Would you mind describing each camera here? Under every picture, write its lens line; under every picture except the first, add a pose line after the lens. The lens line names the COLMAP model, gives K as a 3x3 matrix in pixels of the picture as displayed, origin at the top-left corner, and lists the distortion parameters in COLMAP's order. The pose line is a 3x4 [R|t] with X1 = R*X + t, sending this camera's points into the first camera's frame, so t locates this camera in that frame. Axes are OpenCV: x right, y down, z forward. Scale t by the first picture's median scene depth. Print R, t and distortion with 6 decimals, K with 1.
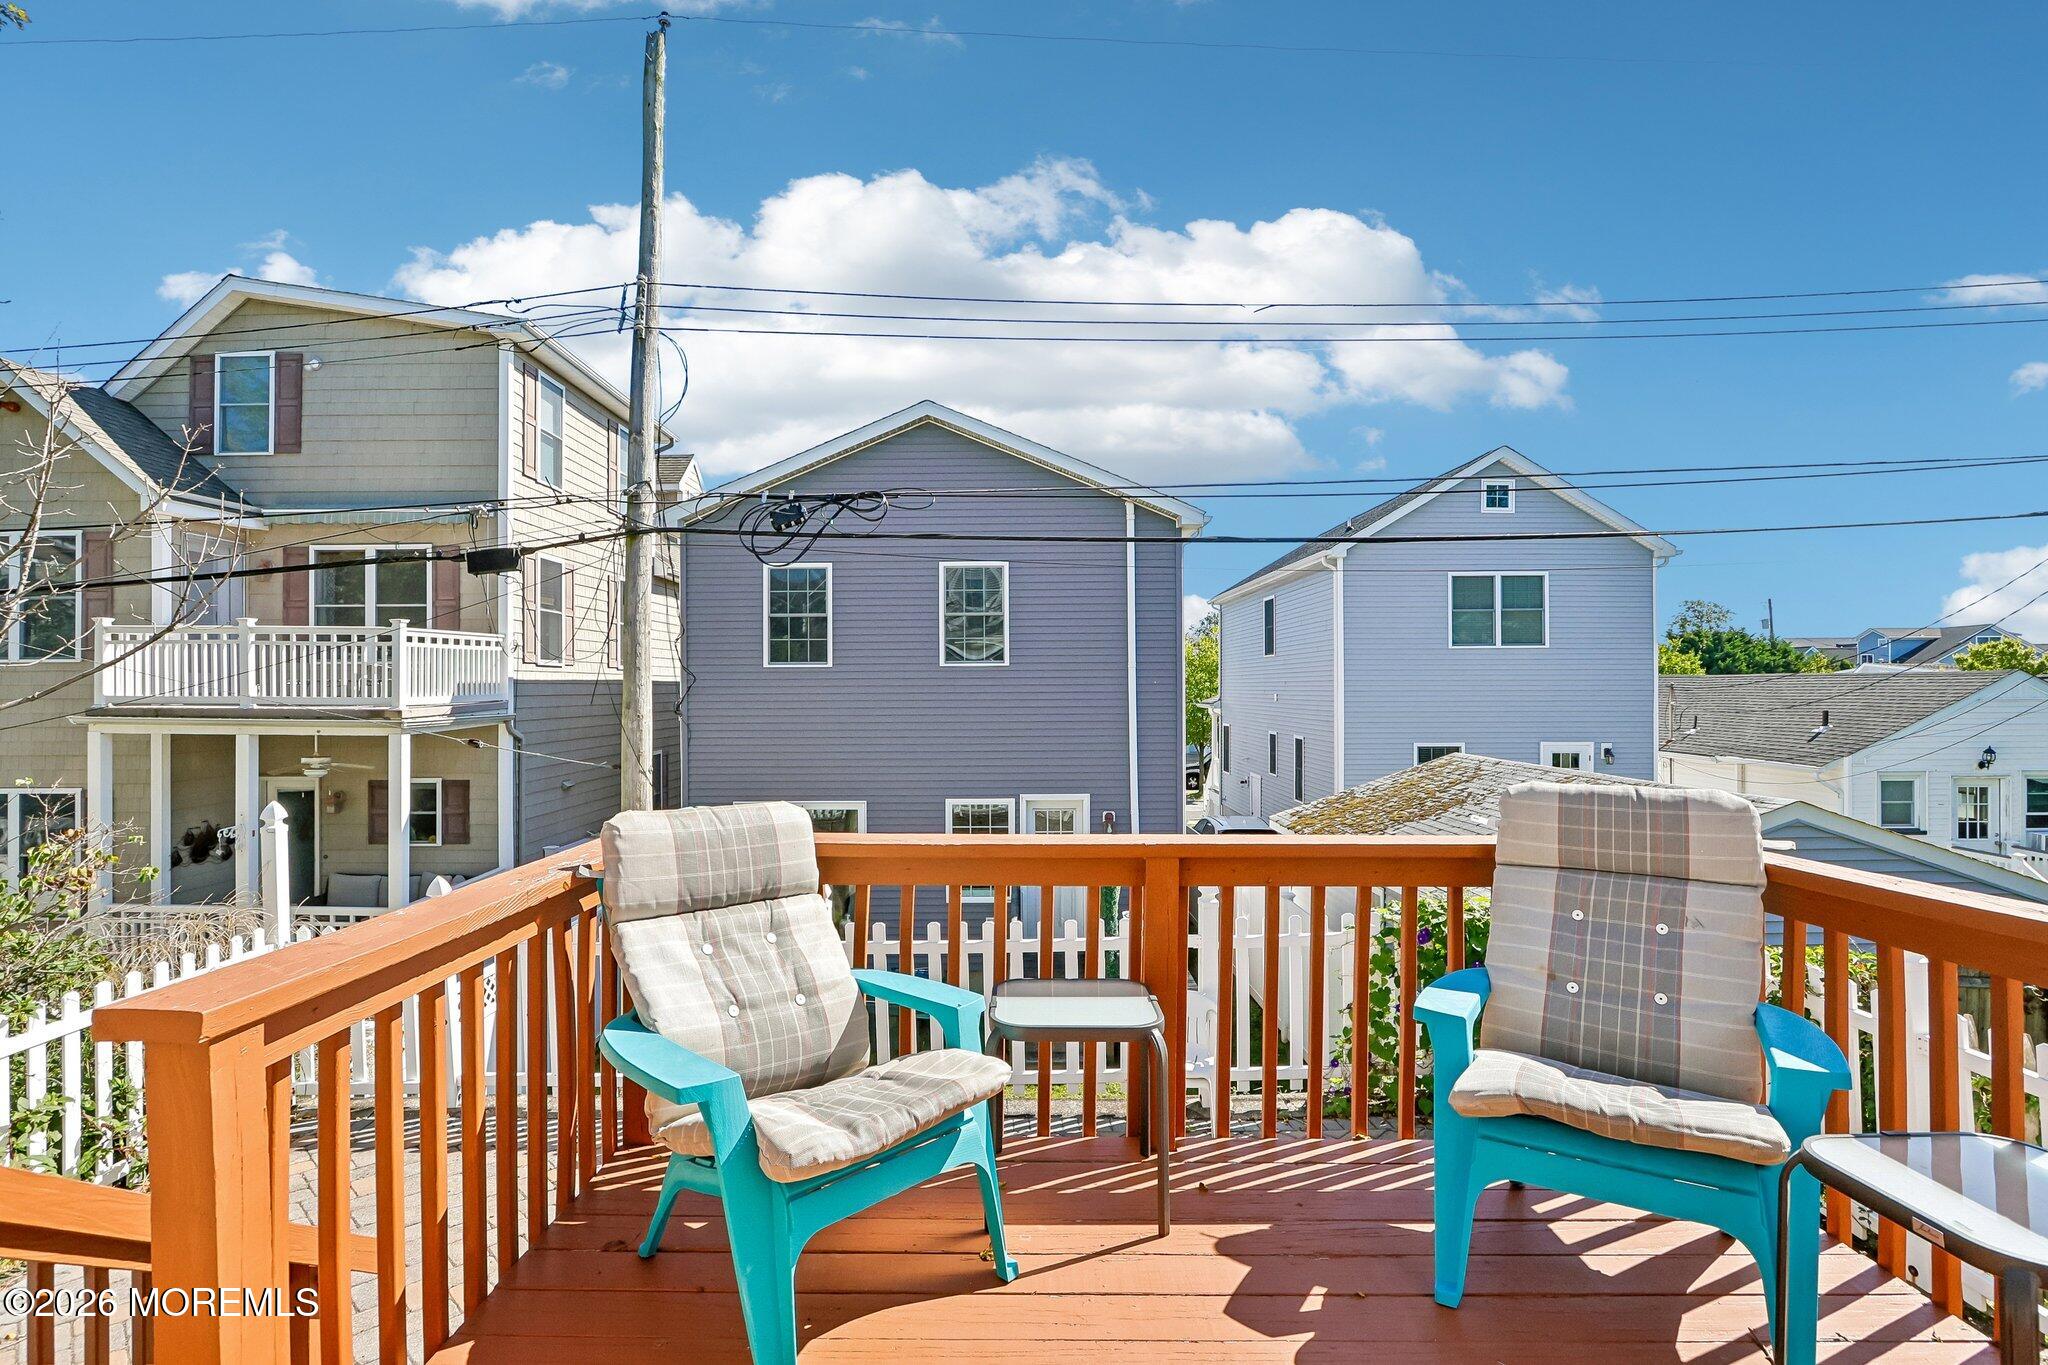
lens RADIAL K [[978.5, 0, 1013.5], [0, 978.5, 696.4], [0, 0, 1]] dist [-0.009096, -0.000876]
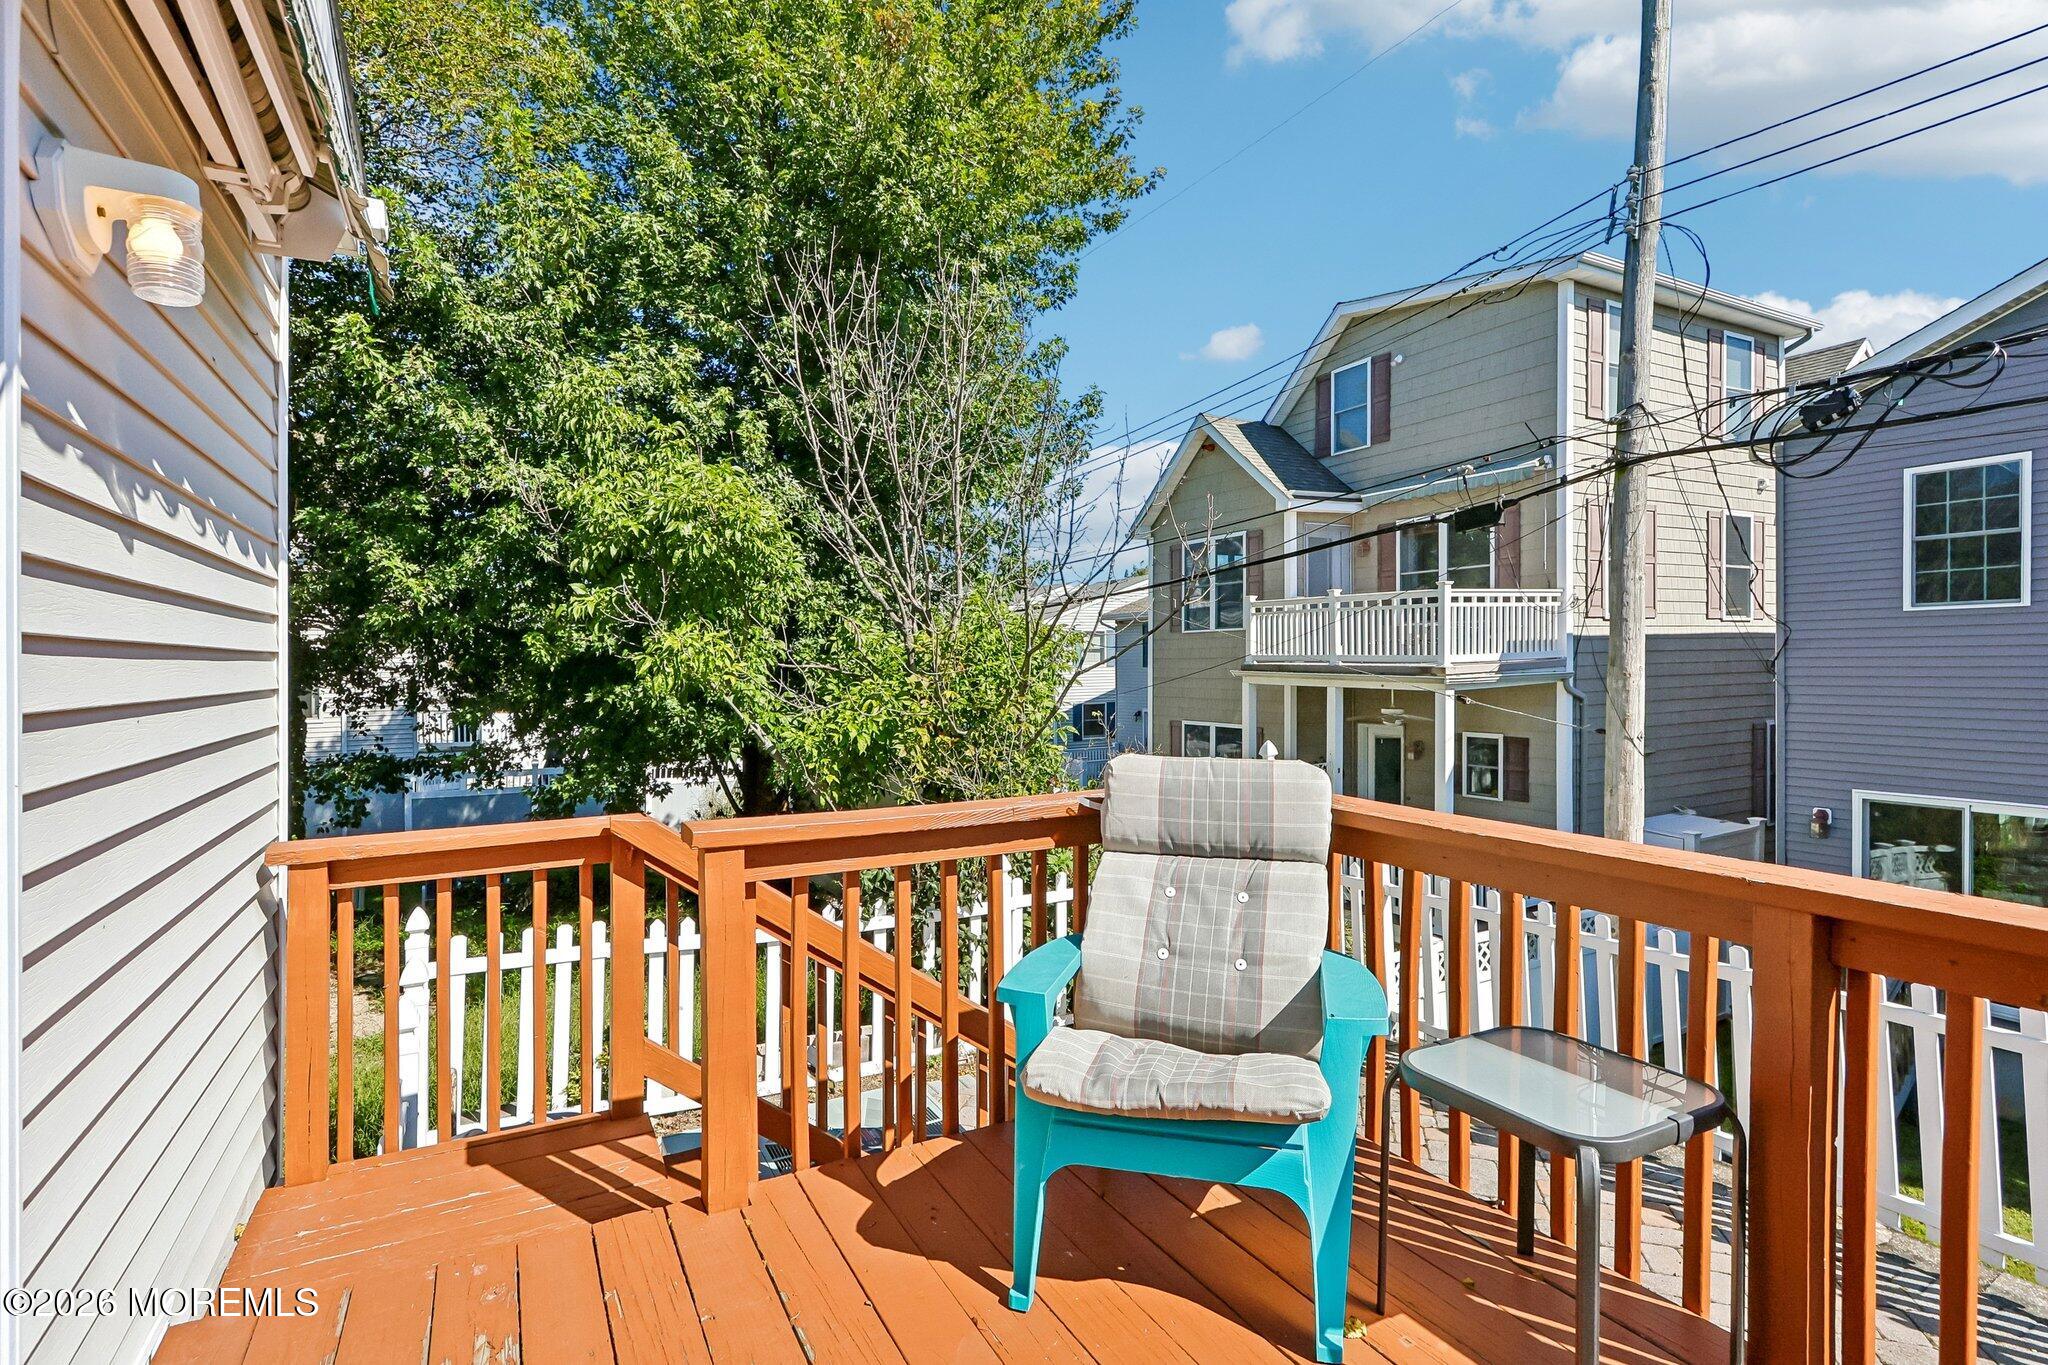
lens RADIAL K [[1012.1, 0, 1024.4], [0, 1012.1, 652.5], [0, 0, 1]] dist [-0.001145, 0.000117]
pose [[0.477990, -0.008616, -0.878323, 0.100057], [0.006972, 0.999958, -0.006015, 0.001476], [0.878337, -0.003249, 0.478030, 0.061482]]
